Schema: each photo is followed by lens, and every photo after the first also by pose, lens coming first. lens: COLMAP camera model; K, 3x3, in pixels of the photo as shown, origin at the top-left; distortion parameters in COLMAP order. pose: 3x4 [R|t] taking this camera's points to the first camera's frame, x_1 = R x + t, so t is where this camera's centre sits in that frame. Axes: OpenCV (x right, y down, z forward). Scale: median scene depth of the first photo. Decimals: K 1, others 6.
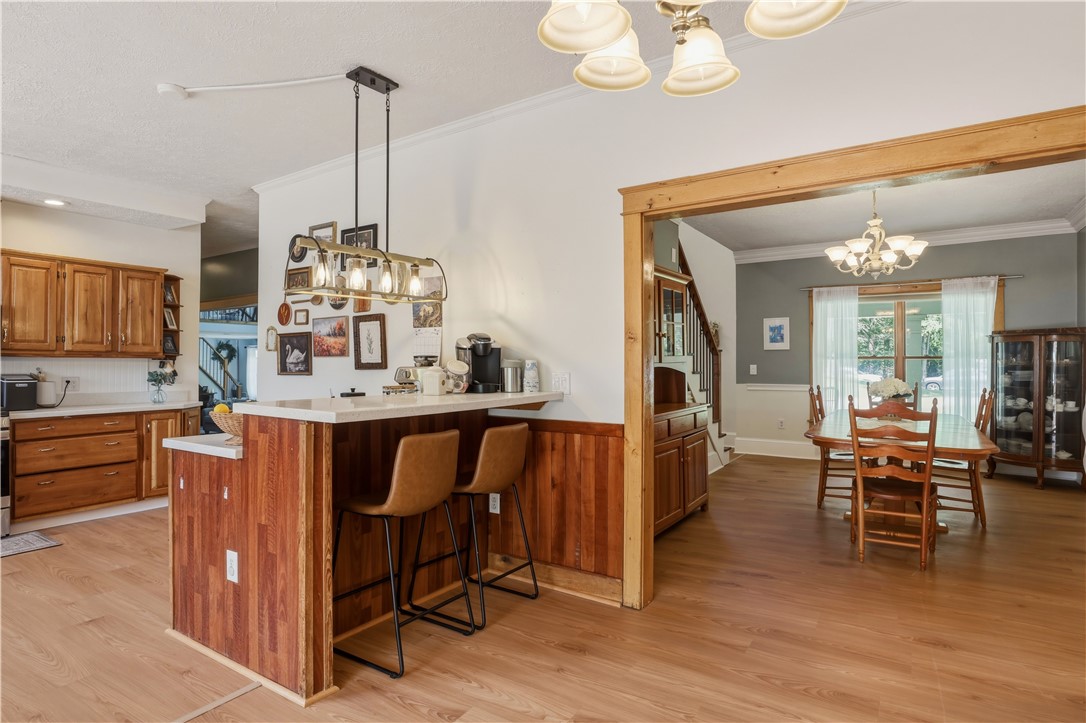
lens RADIAL K [[592.4, 0, 544.0], [0, 592.4, 355.7], [0, 0, 1]] dist [-0.017476, 0.001865]
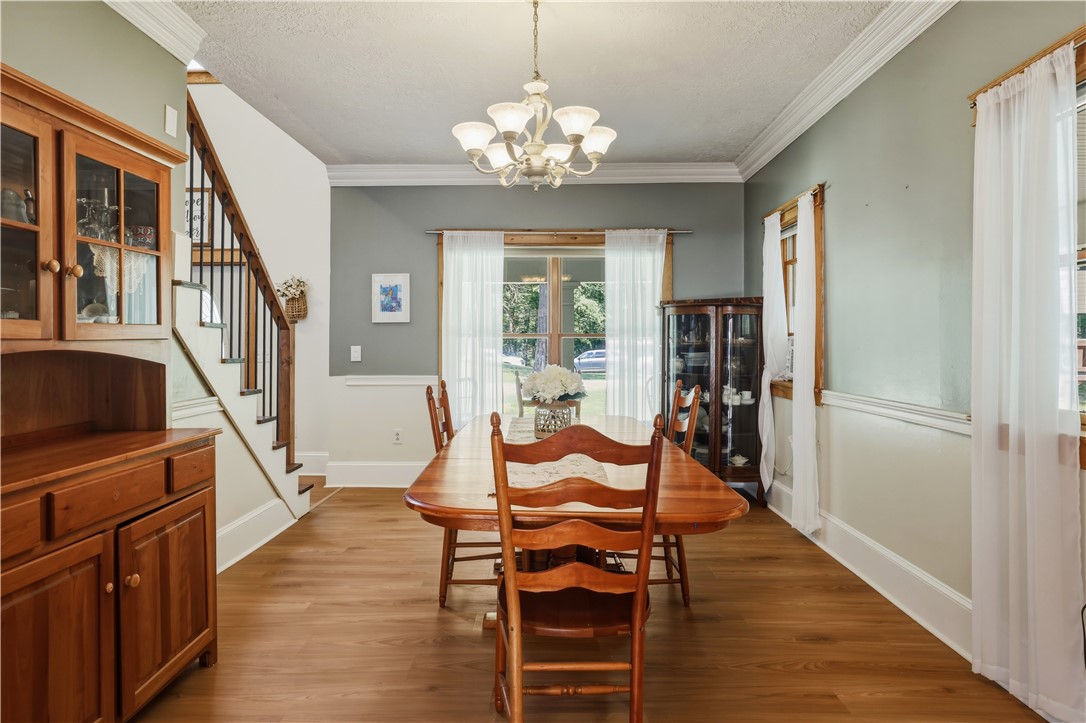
lens RADIAL K [[565.0, 0, 542.3], [0, 565.0, 343.1], [0, 0, 1]] dist [-0.027955, 0.011769]
pose [[0.841745, 0.000725, 0.539875, 0.254464], [-0.005350, 0.999961, 0.007000, 0.009469], [-0.539849, -0.008780, 0.841716, 0.495853]]
